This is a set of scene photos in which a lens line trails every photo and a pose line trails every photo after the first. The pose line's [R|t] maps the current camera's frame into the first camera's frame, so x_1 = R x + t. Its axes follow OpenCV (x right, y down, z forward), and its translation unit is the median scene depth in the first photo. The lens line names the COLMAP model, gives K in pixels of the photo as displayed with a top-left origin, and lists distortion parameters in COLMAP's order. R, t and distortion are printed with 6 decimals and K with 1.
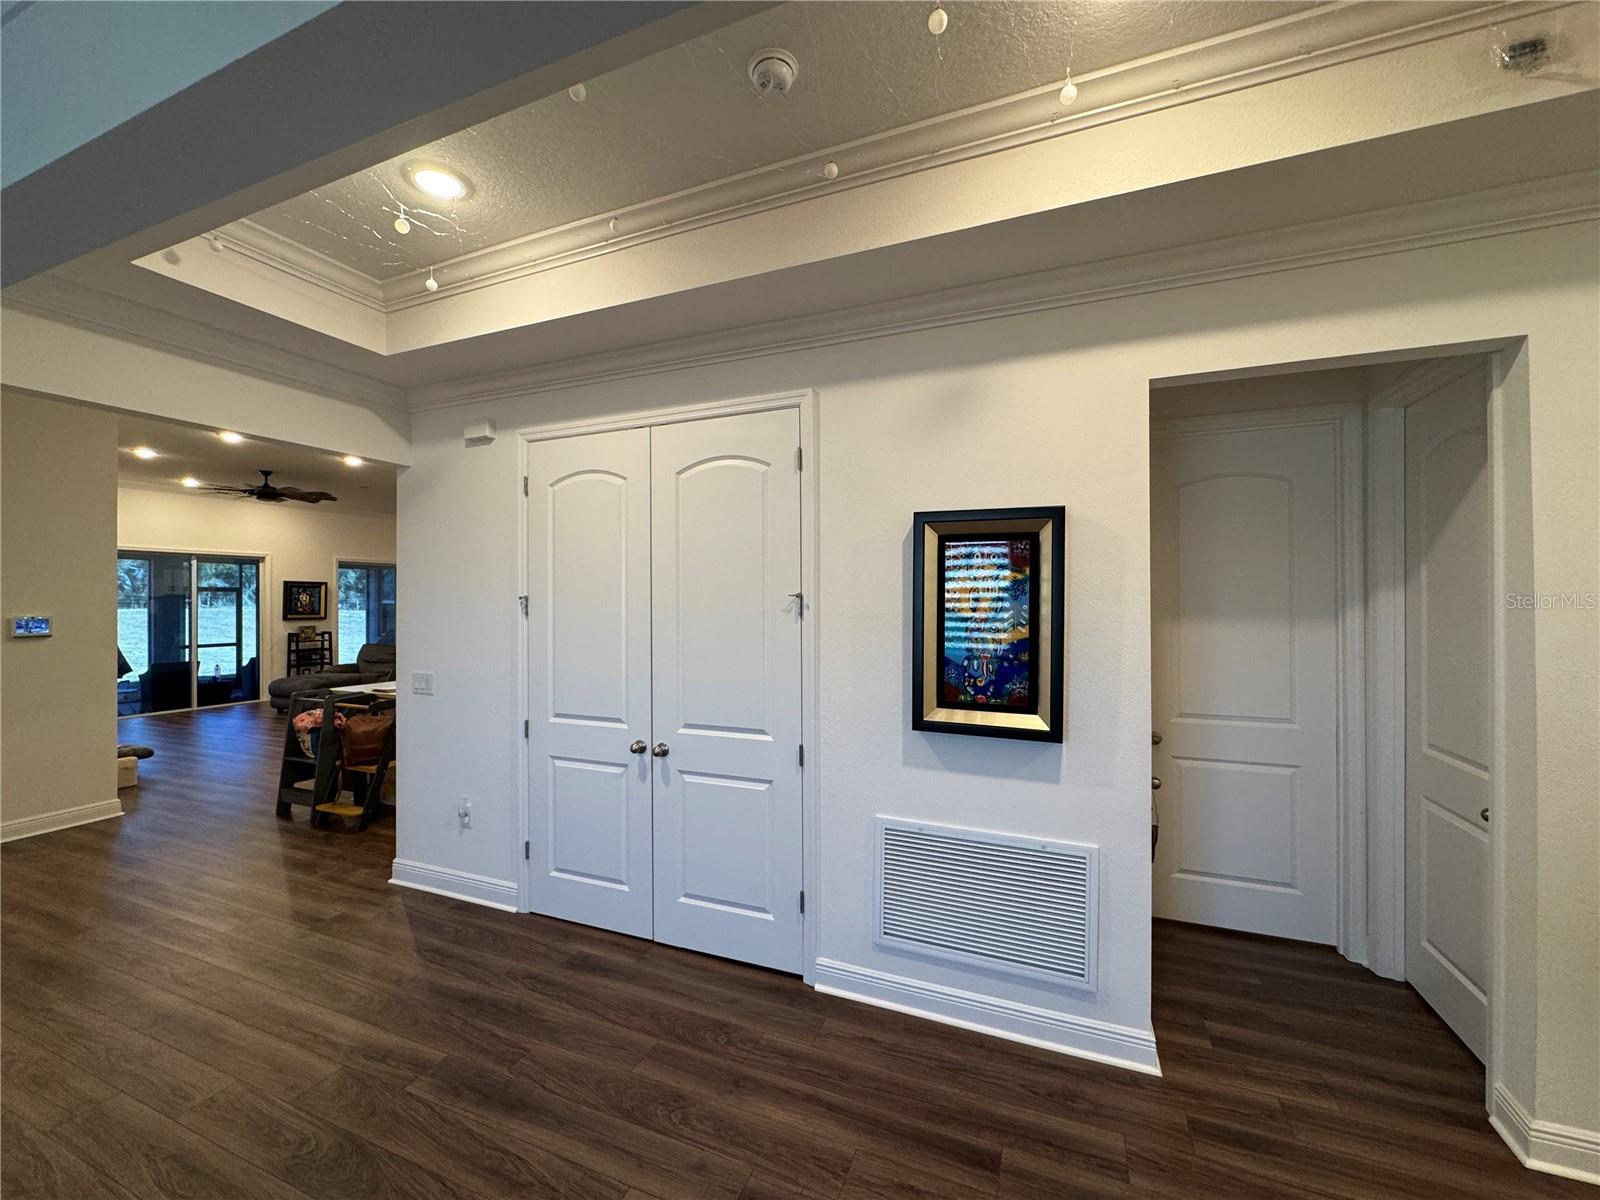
lens RADIAL K [[652.0, 0, 800.0], [0, 652.0, 600.0], [0, 0, 1]] dist [0.001609, 0.000286]
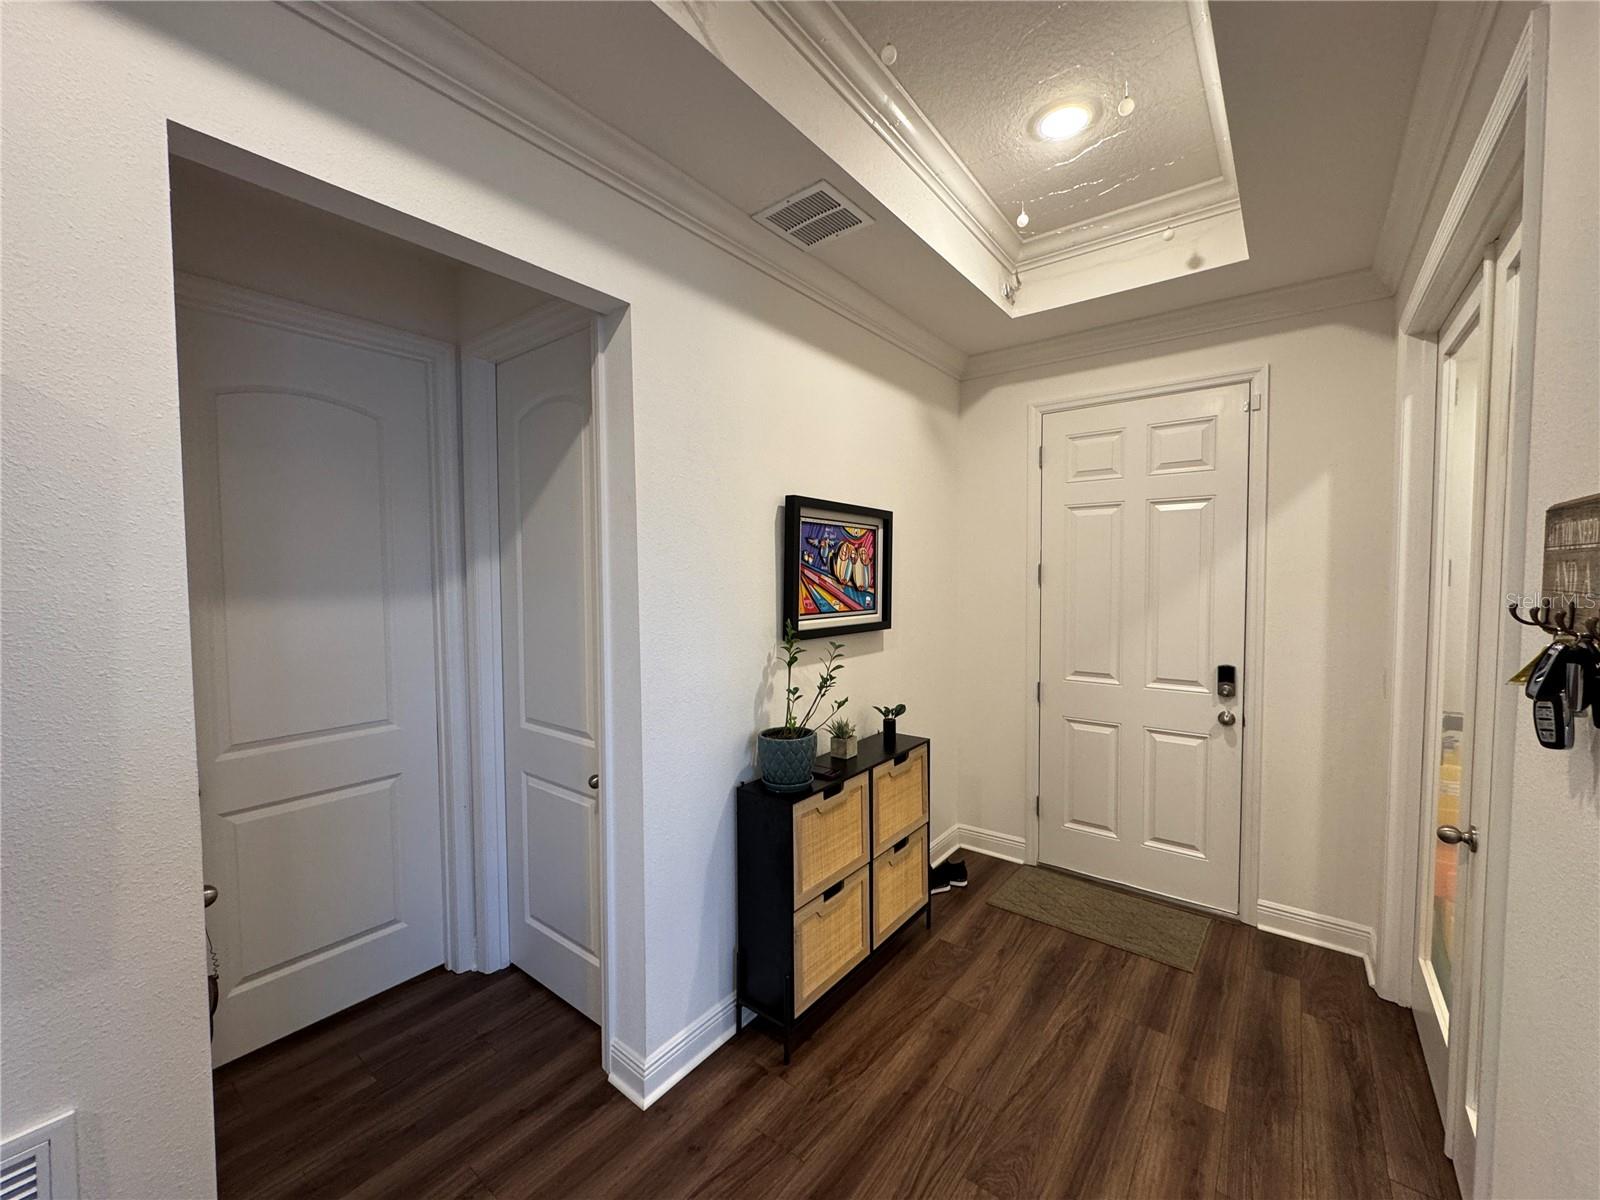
lens RADIAL K [[652.0, 0, 800.0], [0, 652.0, 600.0], [0, 0, 1]] dist [0.001609, 0.000286]
pose [[0.283262, -0.040880, 0.958171, 0.165373], [0.008501, 0.999159, 0.040115, 0.009158], [-0.959005, -0.003218, 0.283372, 0.364005]]
